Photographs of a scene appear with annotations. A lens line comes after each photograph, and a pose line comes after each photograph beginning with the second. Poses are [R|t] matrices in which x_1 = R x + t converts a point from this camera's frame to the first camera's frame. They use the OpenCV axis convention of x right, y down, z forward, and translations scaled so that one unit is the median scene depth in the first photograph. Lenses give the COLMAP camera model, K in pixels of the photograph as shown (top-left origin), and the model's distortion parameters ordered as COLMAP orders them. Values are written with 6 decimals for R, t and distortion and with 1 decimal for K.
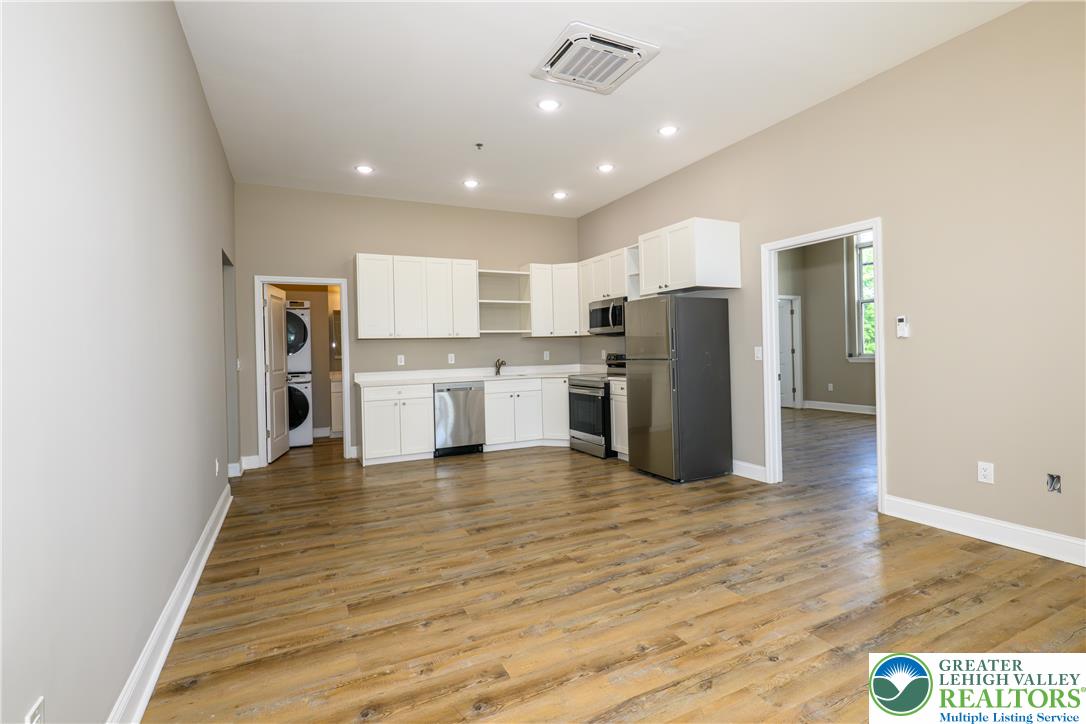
lens RADIAL K [[510.0, 0, 553.2], [0, 510.0, 350.1], [0, 0, 1]] dist [-0.000298, -0.000079]
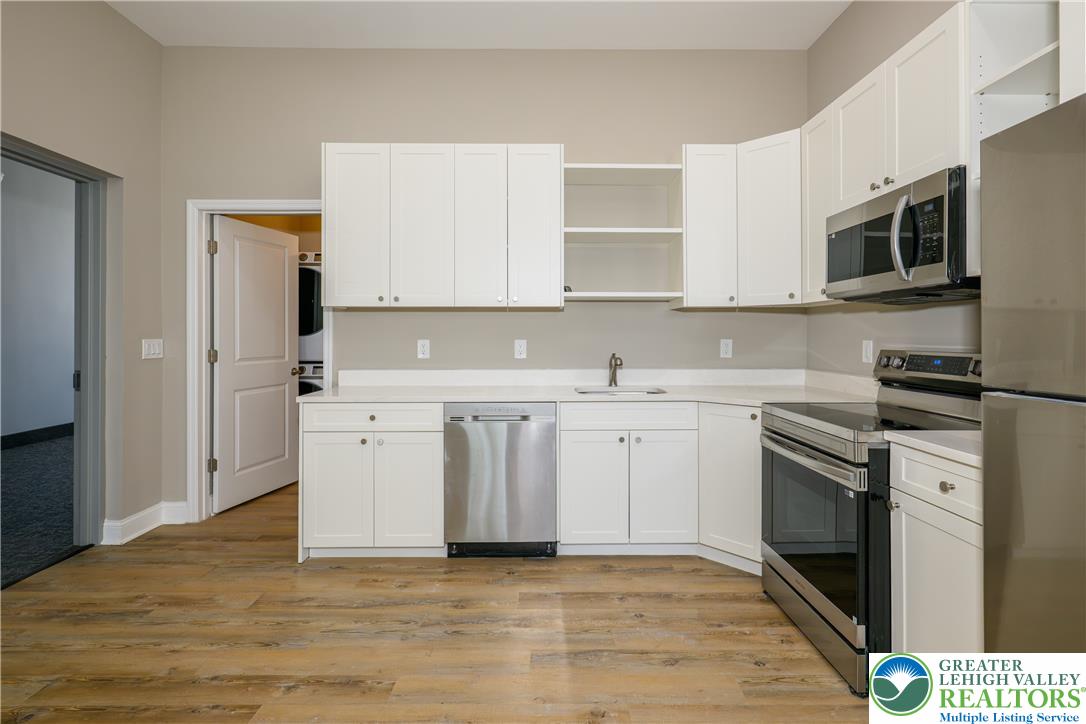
lens RADIAL K [[517.9, 0, 550.4], [0, 517.9, 333.6], [0, 0, 1]] dist [-0.001341, -0.000078]
pose [[0.899843, 0.021742, -0.435672, 0.060437], [-0.021034, 0.999758, 0.006448, -0.003093], [0.435707, 0.003362, 0.900082, 0.620703]]
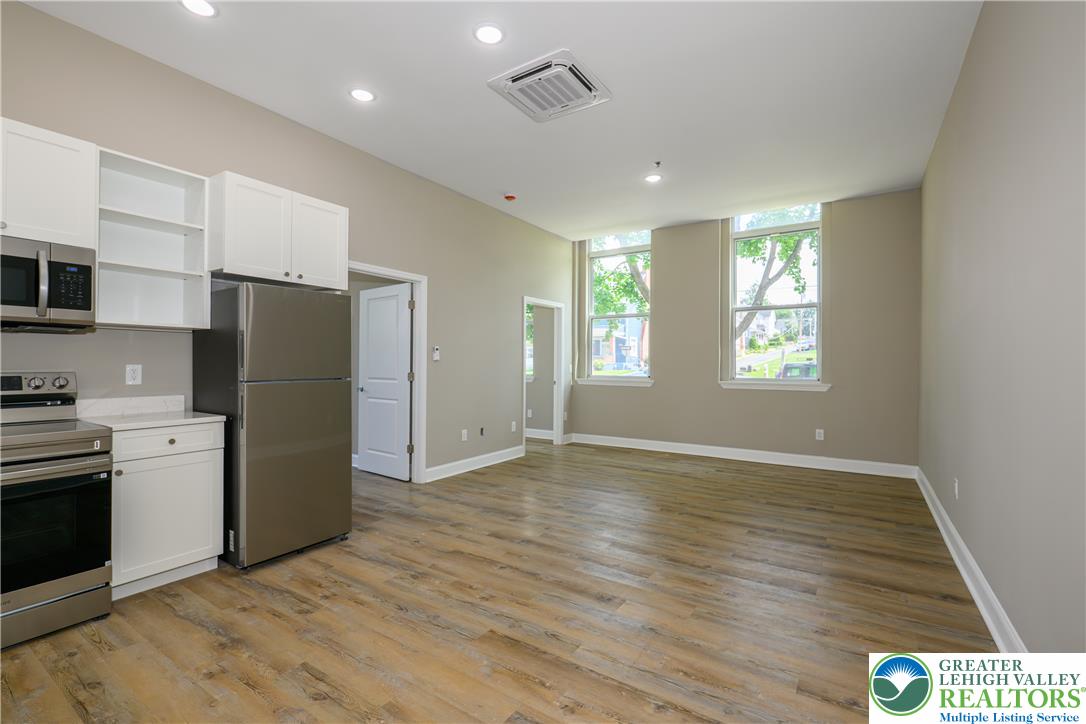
lens RADIAL K [[483.4, 0, 541.1], [0, 483.4, 361.2], [0, 0, 1]] dist [0.000361, 0.000030]
pose [[-0.493677, 0.025024, 0.869285, -0.437320], [0.005787, 0.999658, -0.025490, 0.009555], [-0.869626, -0.007553, -0.493653, 0.863288]]
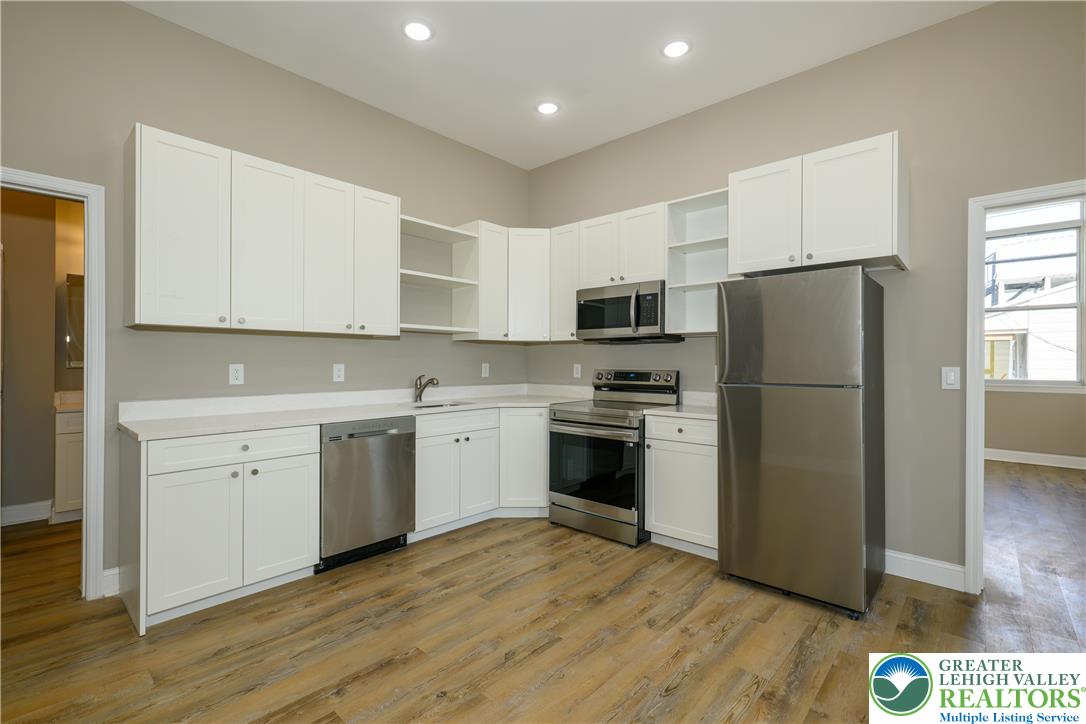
lens RADIAL K [[481.5, 0, 540.7], [0, 481.5, 361.0], [0, 0, 1]] dist [-0.000054, 0.000503]
pose [[0.934613, 0.027365, 0.354612, -0.205470], [-0.026329, 0.999623, -0.007748, 0.002786], [-0.354690, -0.002095, 0.934981, 0.500422]]
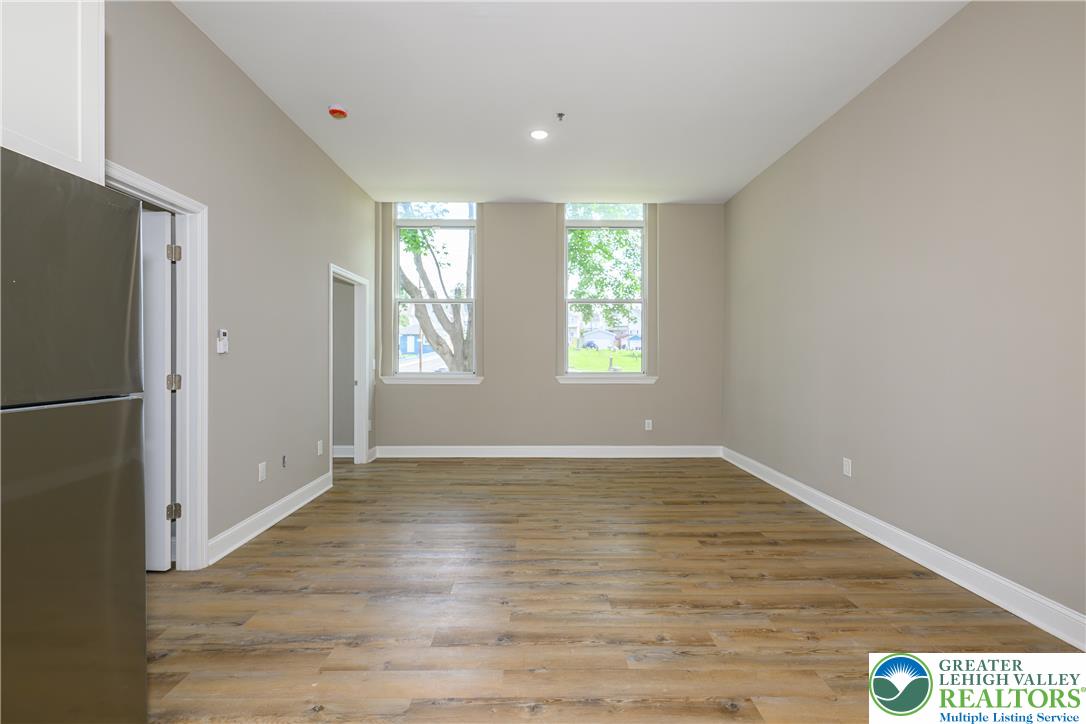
lens RADIAL K [[481.5, 0, 540.7], [0, 481.5, 361.0], [0, 0, 1]] dist [-0.000054, 0.000503]
pose [[-0.897323, 0.019916, 0.440924, -0.114978], [0.019232, 0.999797, -0.006022, 0.002919], [-0.440955, 0.003076, -0.897524, 0.906641]]
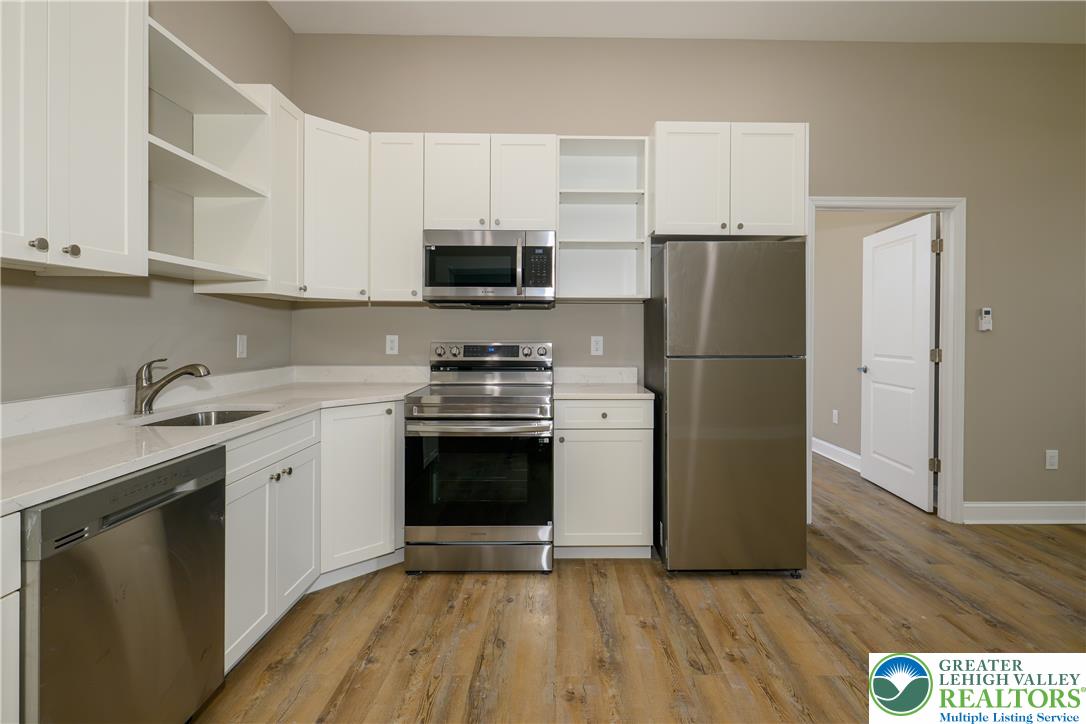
lens RADIAL K [[518.8, 0, 555.6], [0, 518.8, 334.4], [0, 0, 1]] dist [-0.003830, 0.000027]
pose [[0.446658, 0.019731, 0.894487, -0.316585], [-0.015624, 0.999776, -0.014252, 0.004702], [-0.894568, -0.007610, 0.446866, 0.768771]]
